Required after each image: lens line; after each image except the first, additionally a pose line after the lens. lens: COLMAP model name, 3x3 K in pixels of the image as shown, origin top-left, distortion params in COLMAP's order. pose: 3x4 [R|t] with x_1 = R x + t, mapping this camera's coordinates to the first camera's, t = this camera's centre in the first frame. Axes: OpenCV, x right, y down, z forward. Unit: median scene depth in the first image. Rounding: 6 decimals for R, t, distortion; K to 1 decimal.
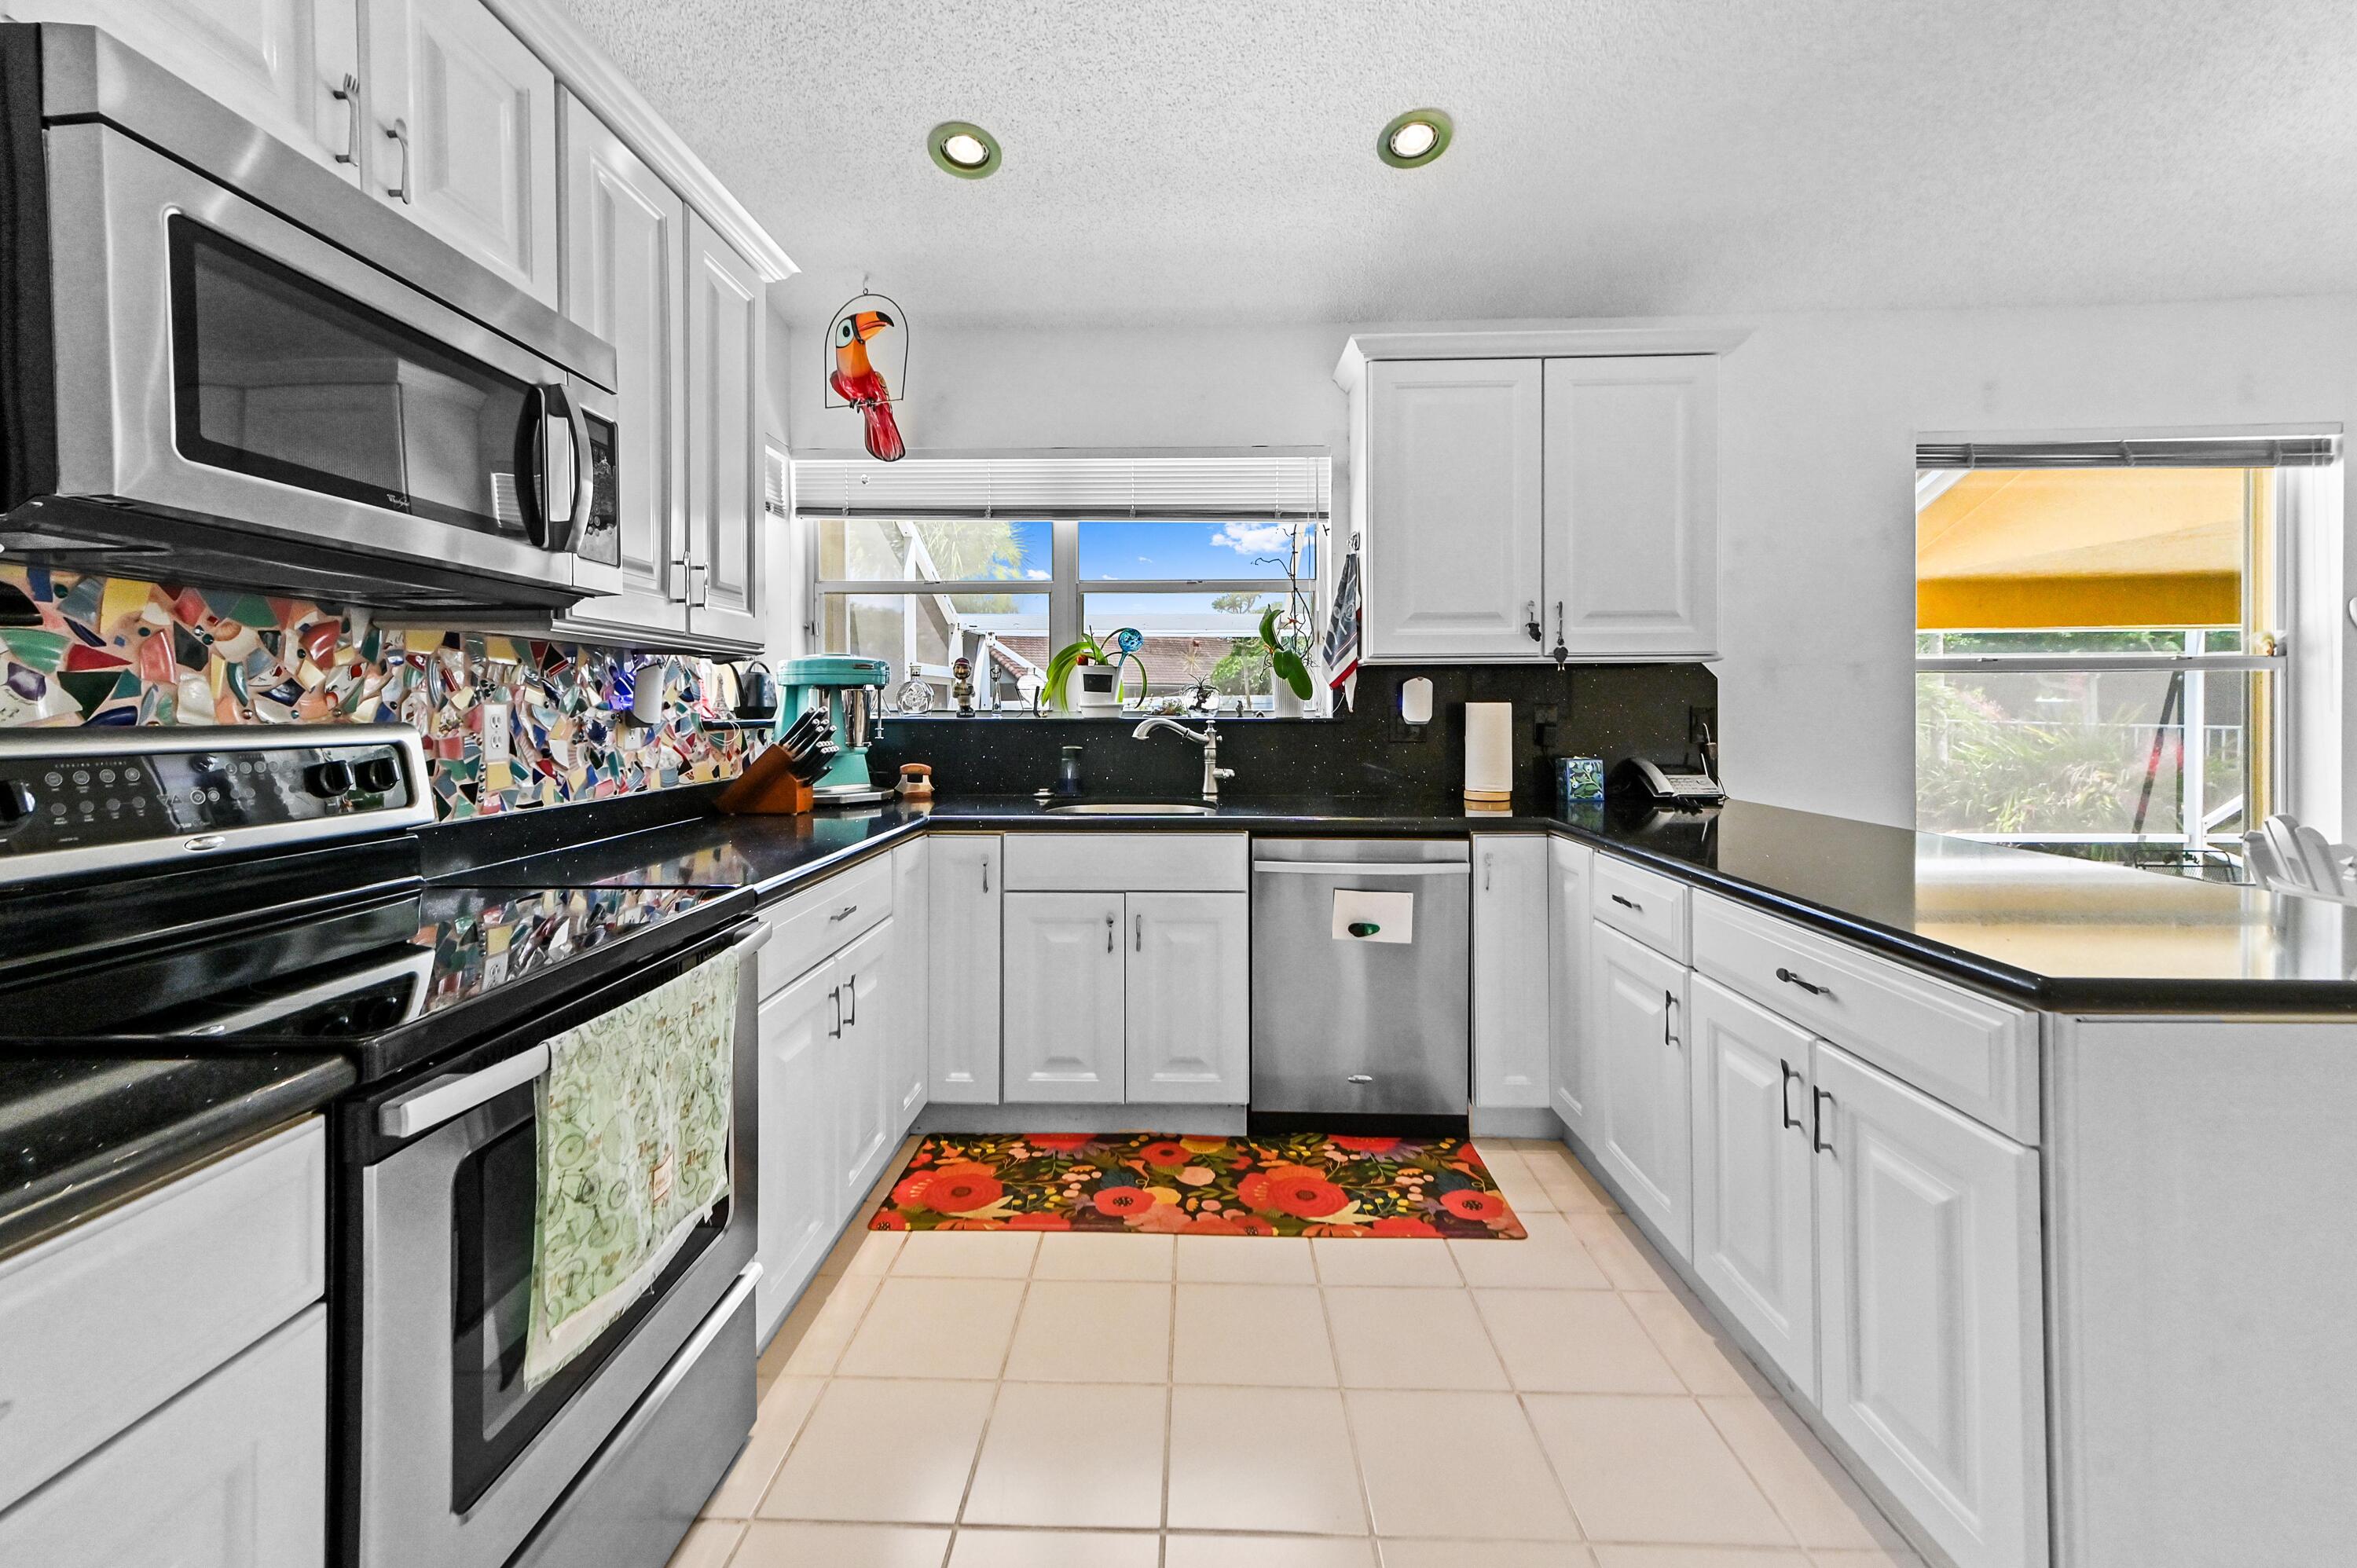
lens RADIAL K [[950.1, 0, 1172.5], [0, 950.1, 714.9], [0, 0, 1]] dist [0.012378, 0.000007]
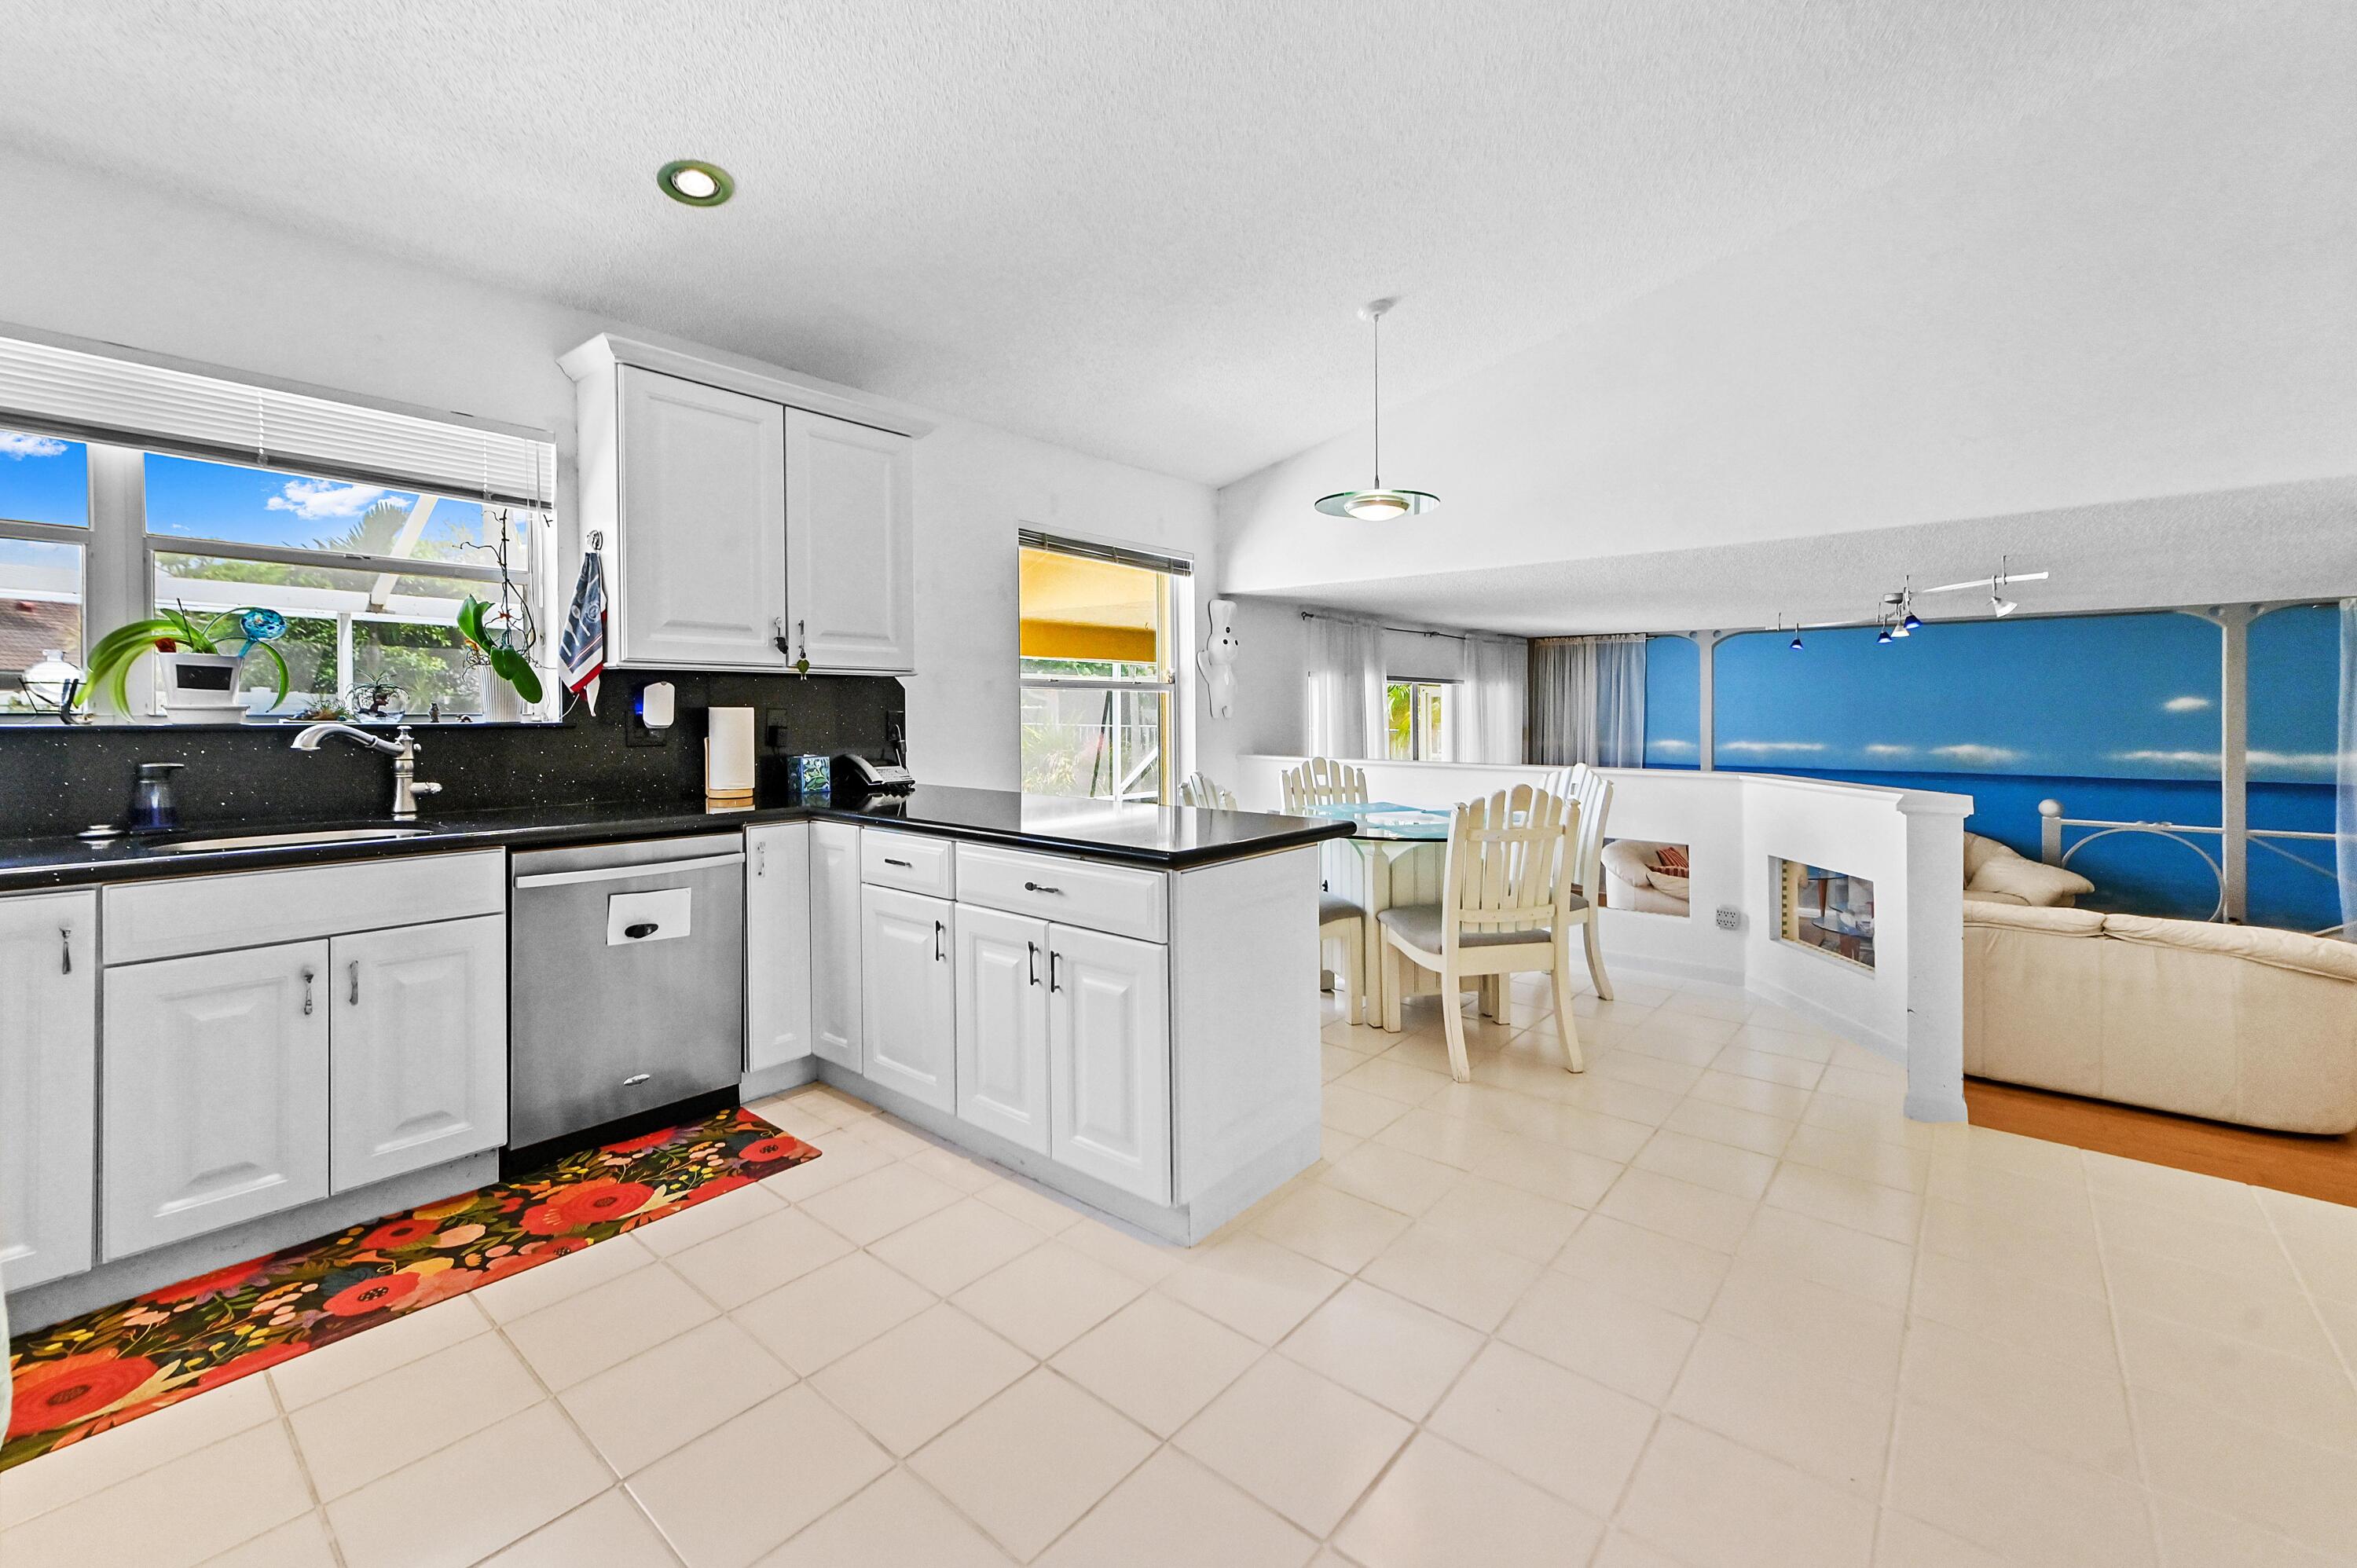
lens RADIAL K [[964.7, 0, 1177.1], [0, 964.7, 696.3], [0, 0, 1]] dist [0.002238, 0.000139]
pose [[0.617055, 0.015521, 0.786767, -0.259035], [0.003260, 0.999746, -0.022280, 0.000892], [-0.786913, 0.016313, 0.616848, -0.087829]]
